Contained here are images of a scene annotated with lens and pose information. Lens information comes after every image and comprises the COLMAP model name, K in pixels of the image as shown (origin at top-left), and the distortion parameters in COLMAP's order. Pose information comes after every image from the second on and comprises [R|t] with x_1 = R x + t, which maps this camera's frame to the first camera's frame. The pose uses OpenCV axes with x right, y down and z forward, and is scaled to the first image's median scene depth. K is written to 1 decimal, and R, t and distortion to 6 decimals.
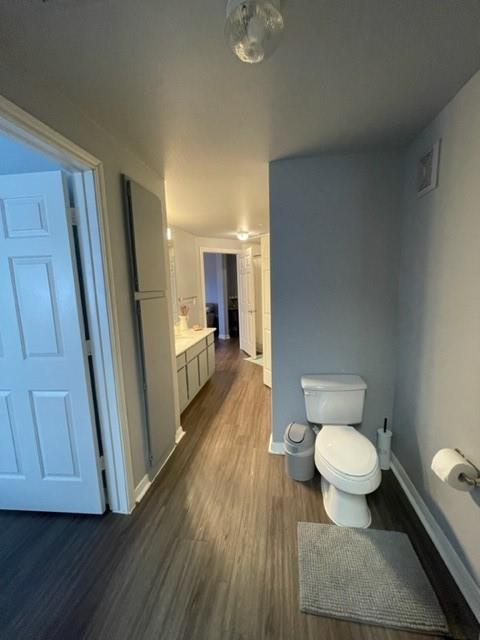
lens RADIAL K [[261.1, 0, 240.0], [0, 261.1, 320.0], [0, 0, 1]] dist [0.000352, -0.000137]
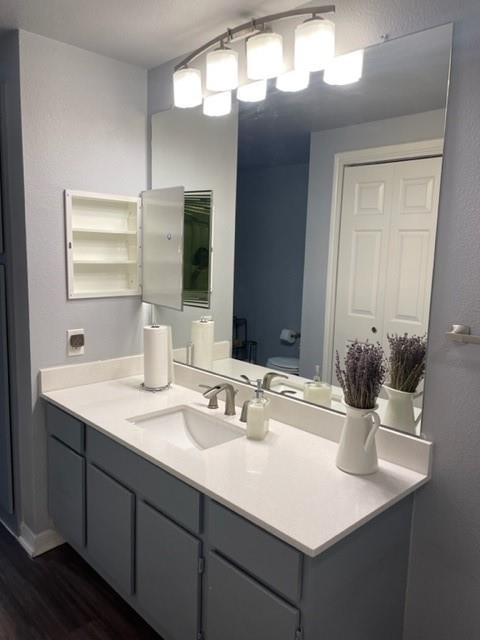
lens RADIAL K [[490.7, 0, 239.7], [0, 490.7, 315.5], [0, 0, 1]] dist [0.078873, -0.083654]
pose [[-0.597729, 0.121726, -0.792403, 0.151109], [-0.124194, 0.962414, 0.241526, -0.168109], [0.792020, 0.242779, -0.560145, 1.127353]]
